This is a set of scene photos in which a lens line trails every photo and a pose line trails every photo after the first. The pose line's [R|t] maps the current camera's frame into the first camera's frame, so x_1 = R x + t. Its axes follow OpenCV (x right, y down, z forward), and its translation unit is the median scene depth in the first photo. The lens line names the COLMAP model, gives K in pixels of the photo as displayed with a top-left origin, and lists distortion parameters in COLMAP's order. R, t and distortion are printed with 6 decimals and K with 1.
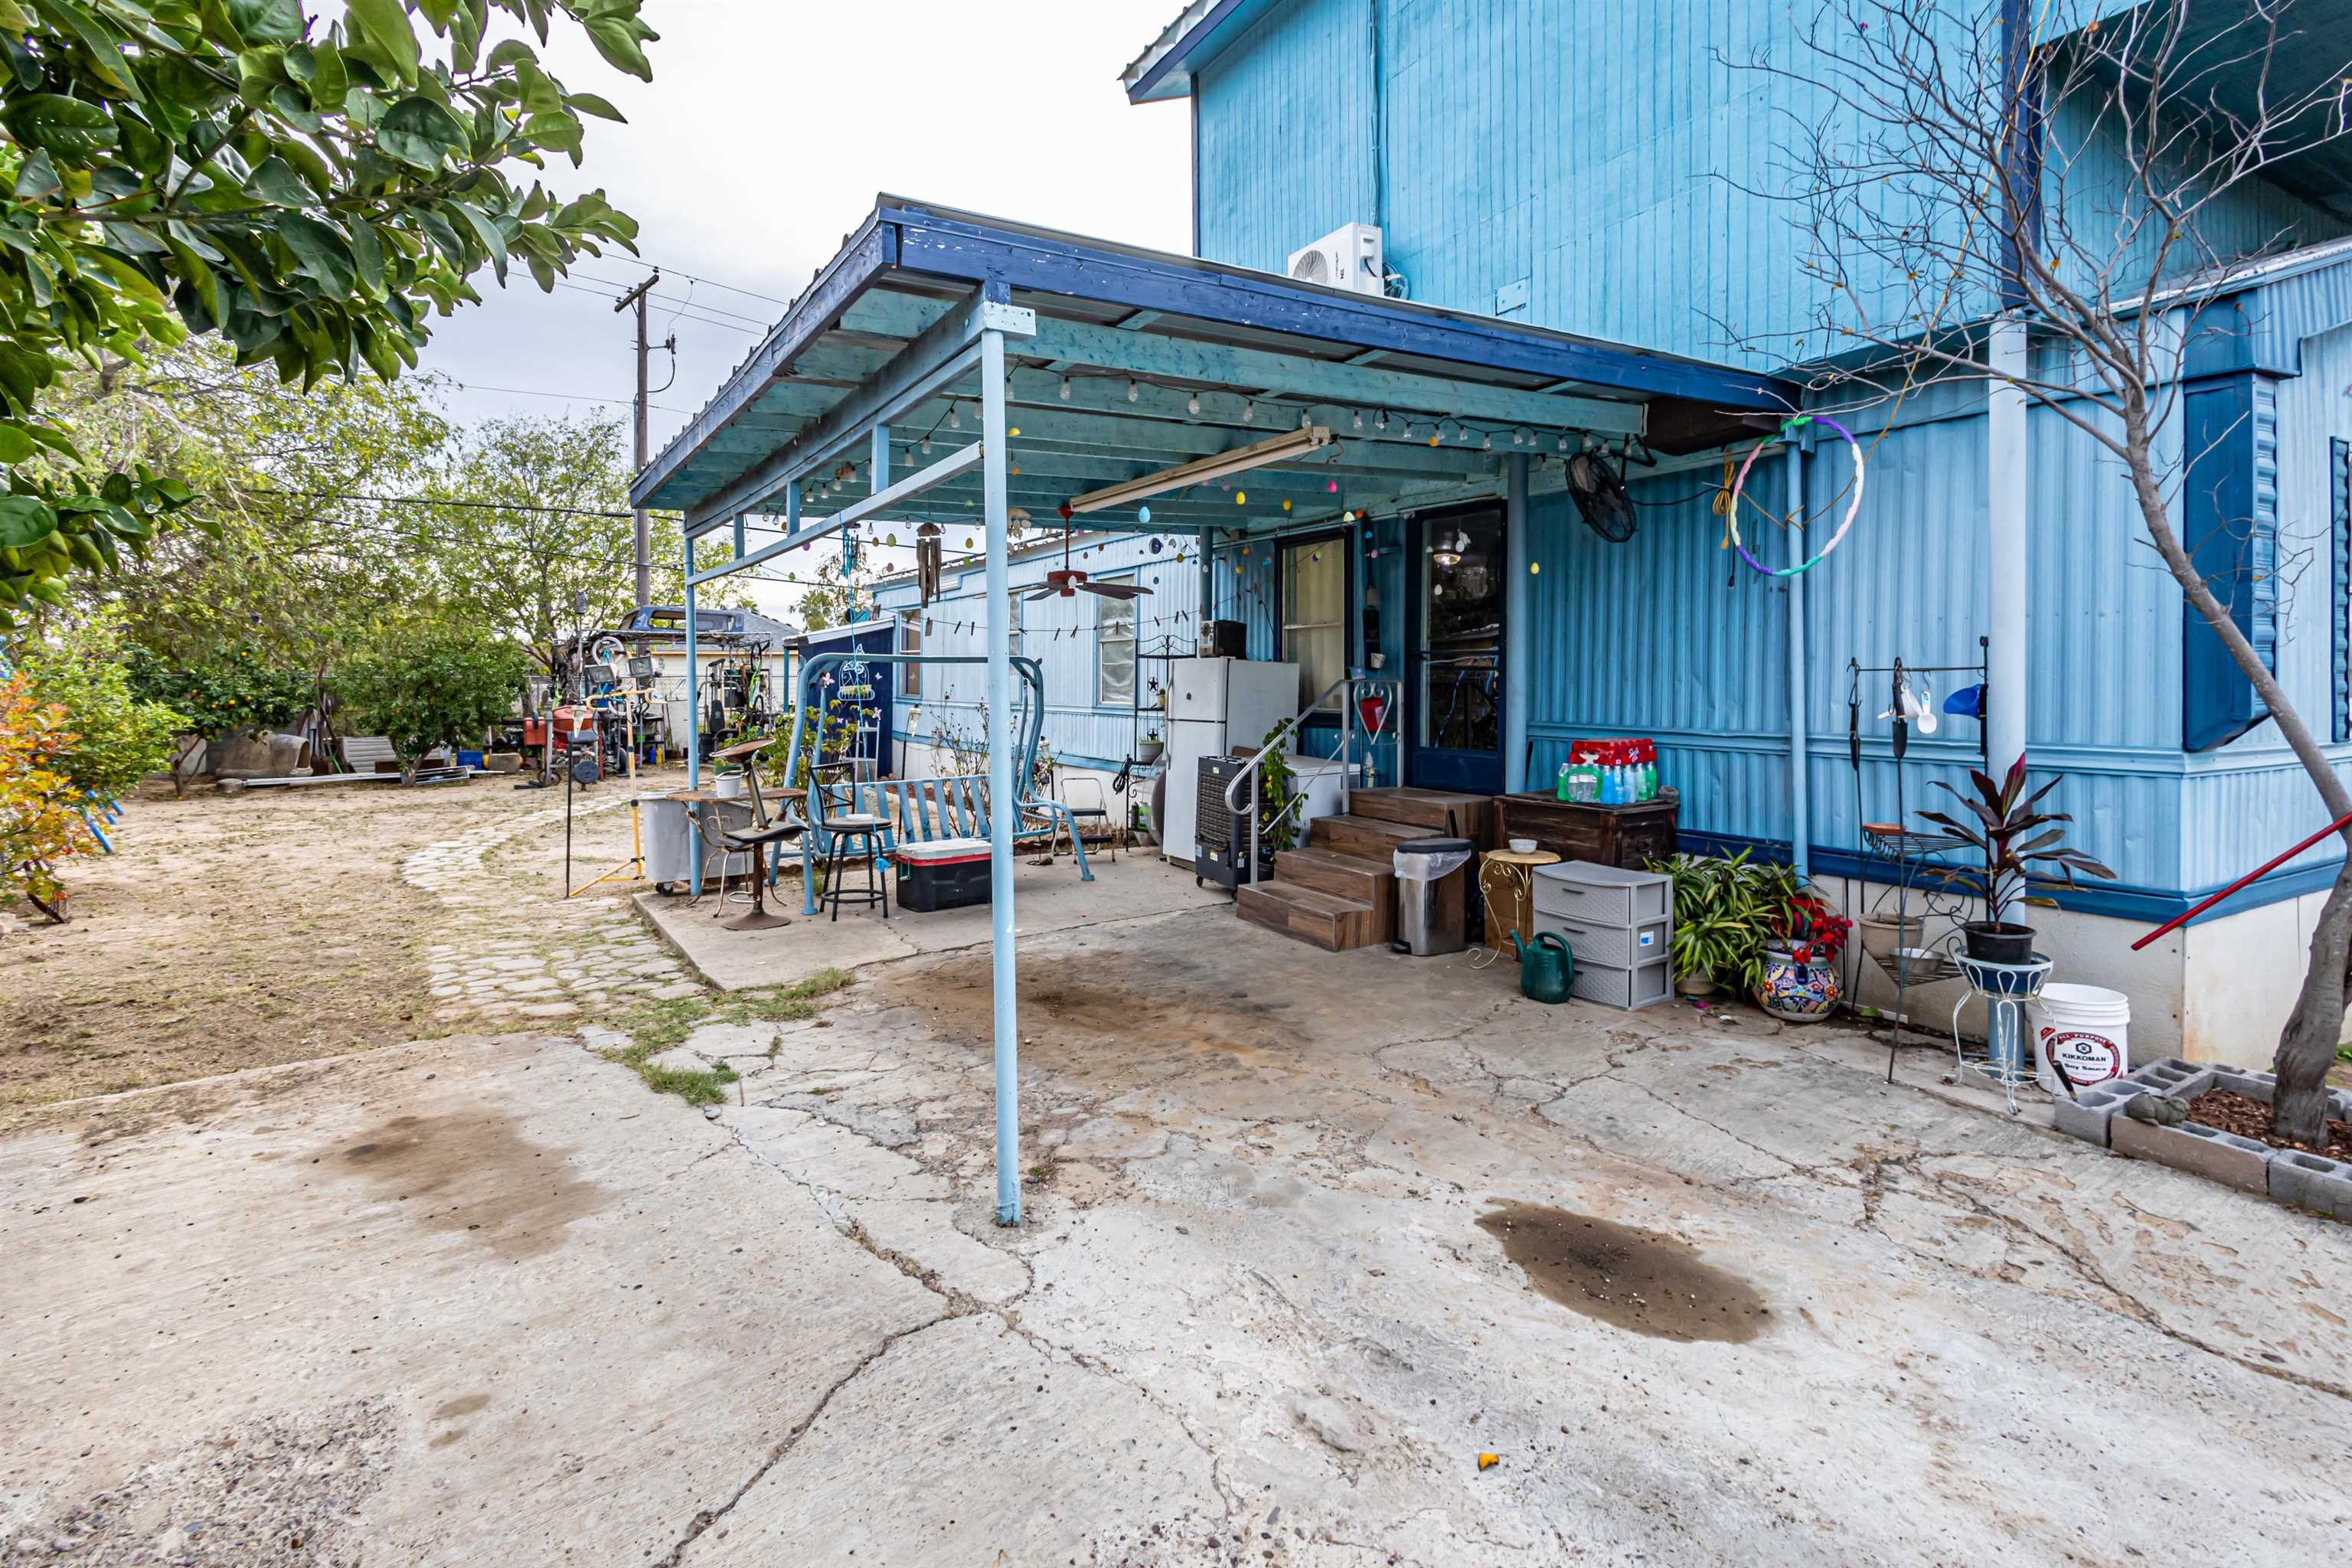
lens RADIAL K [[1075.8, 0, 1117.8], [0, 1075.8, 673.3], [0, 0, 1]] dist [0.013788, -0.005193]
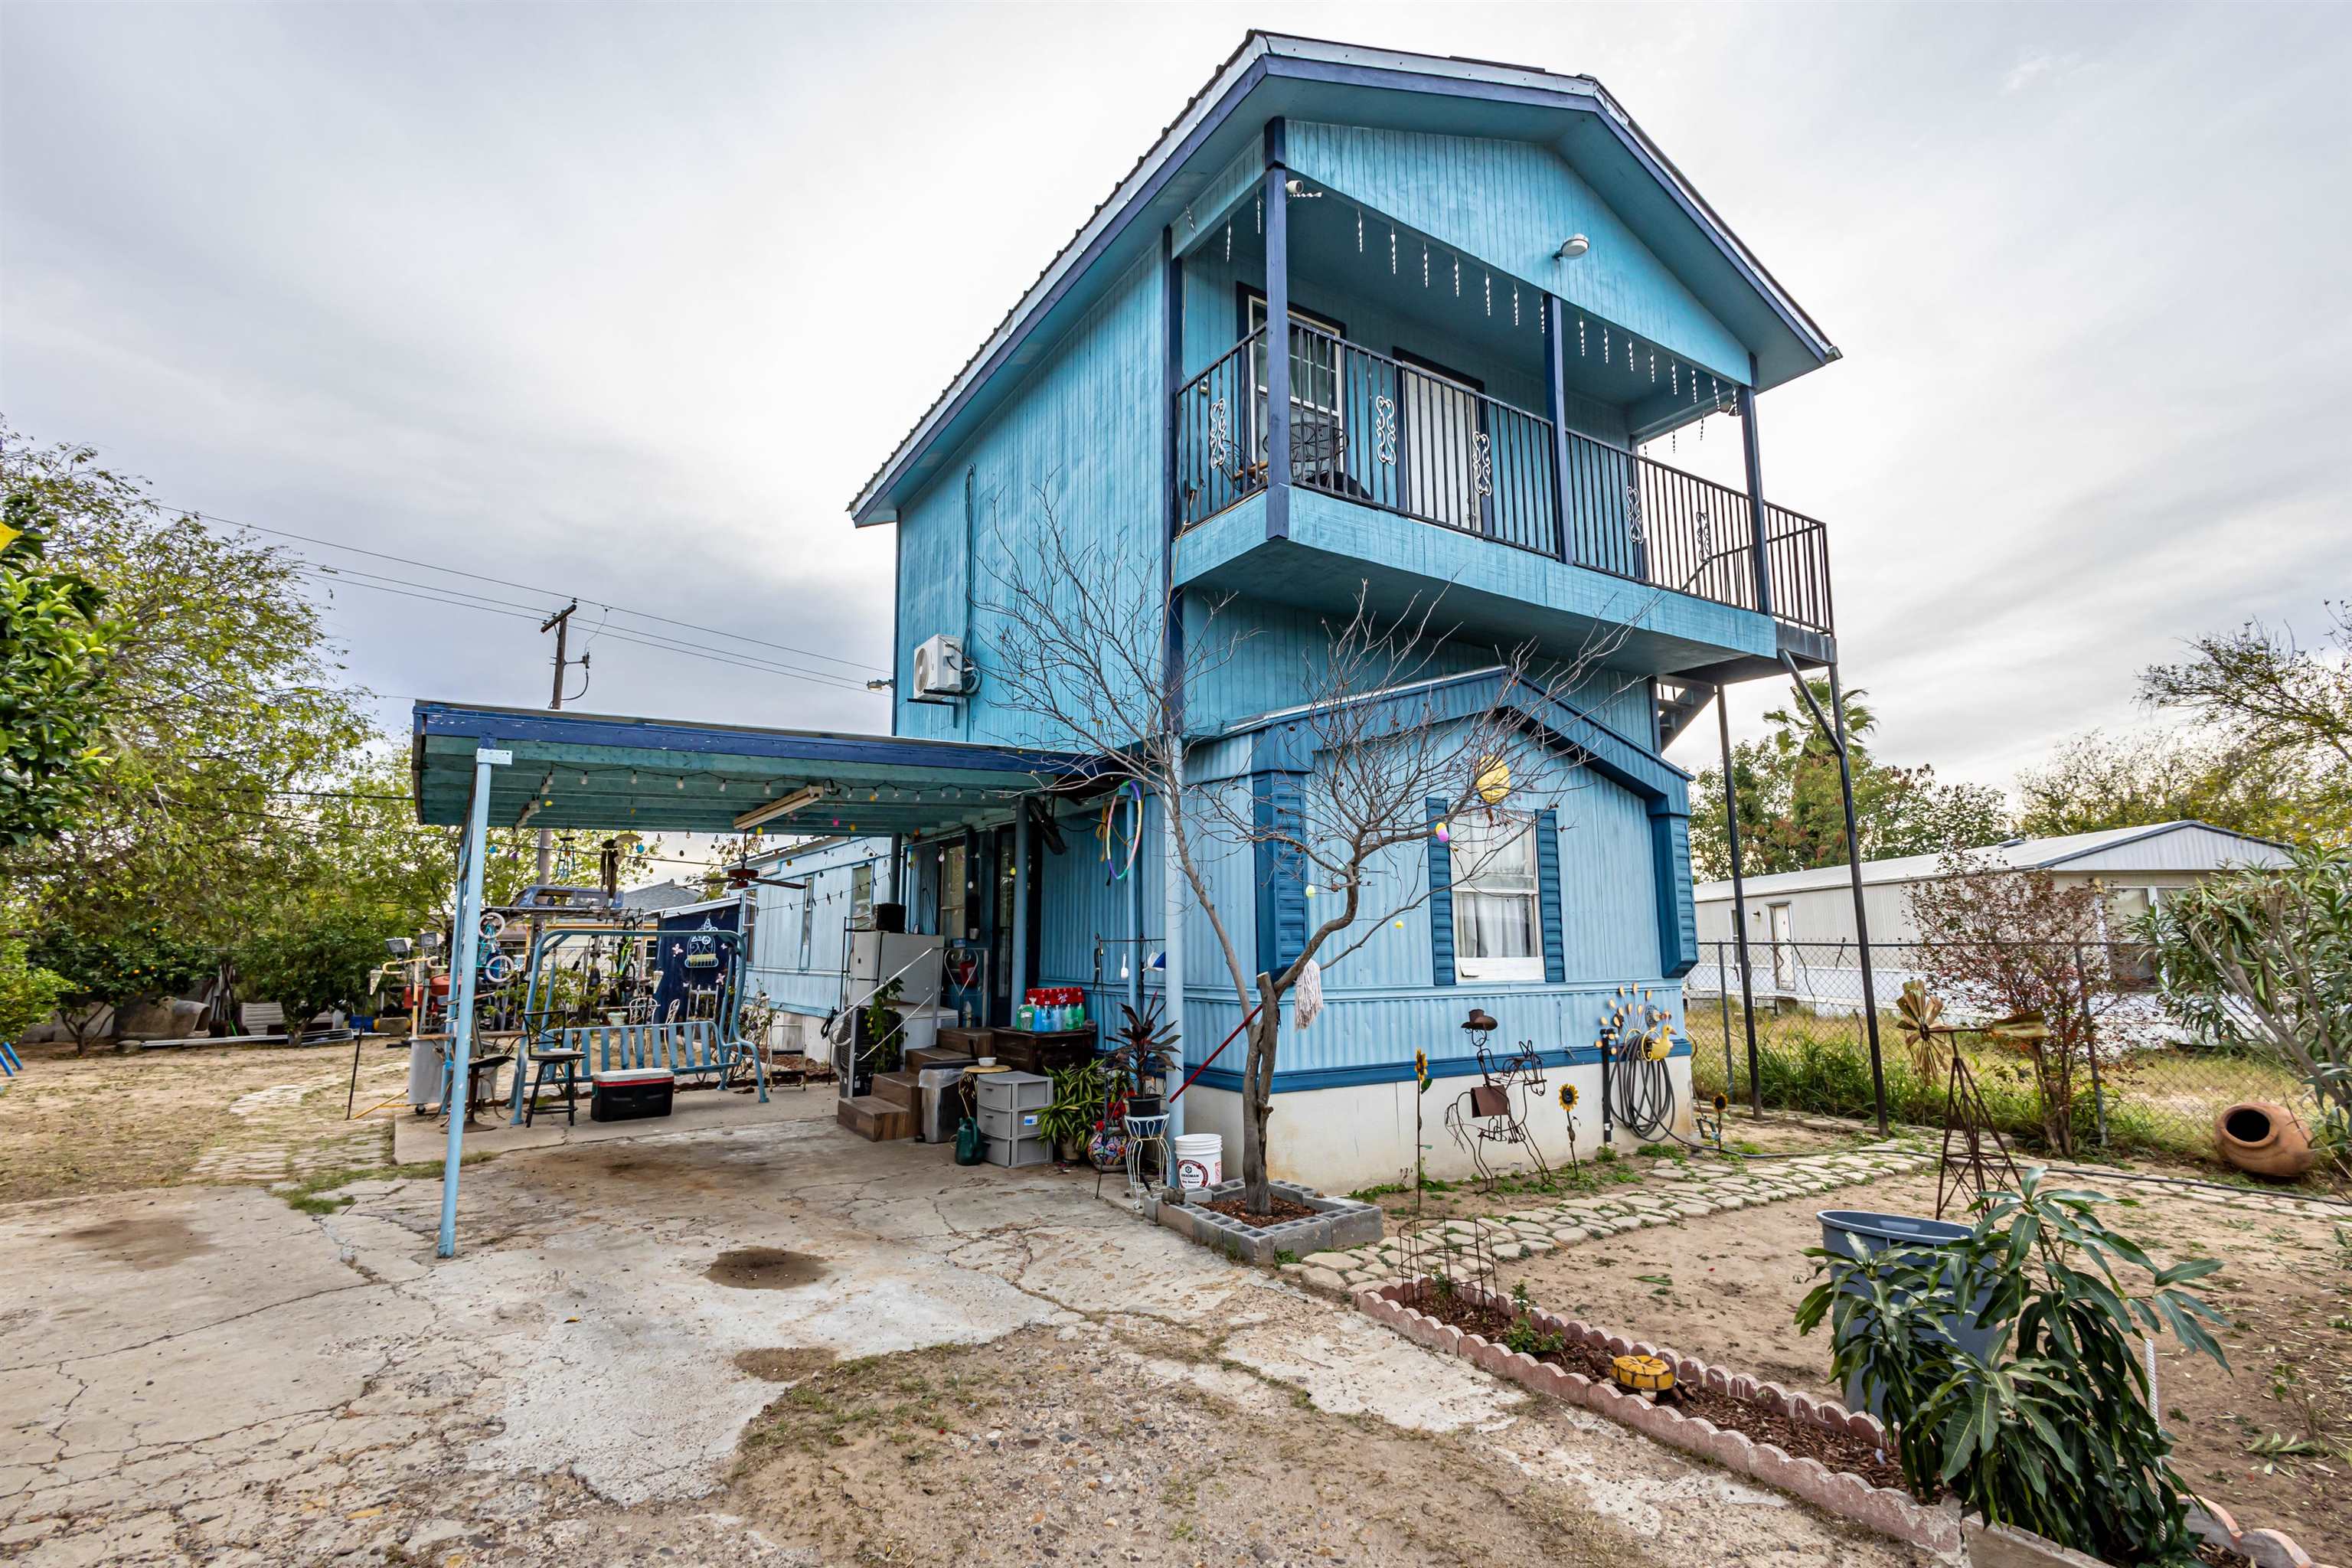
lens RADIAL K [[1075.8, 0, 1178.2], [0, 1075.8, 789.1], [0, 0, 1]] dist [0.013788, -0.005193]
pose [[0.999174, 0.002885, 0.040530, 0.428513], [0.002871, 0.989973, -0.141227, 0.000004], [-0.040531, 0.141226, 0.989147, -0.384676]]
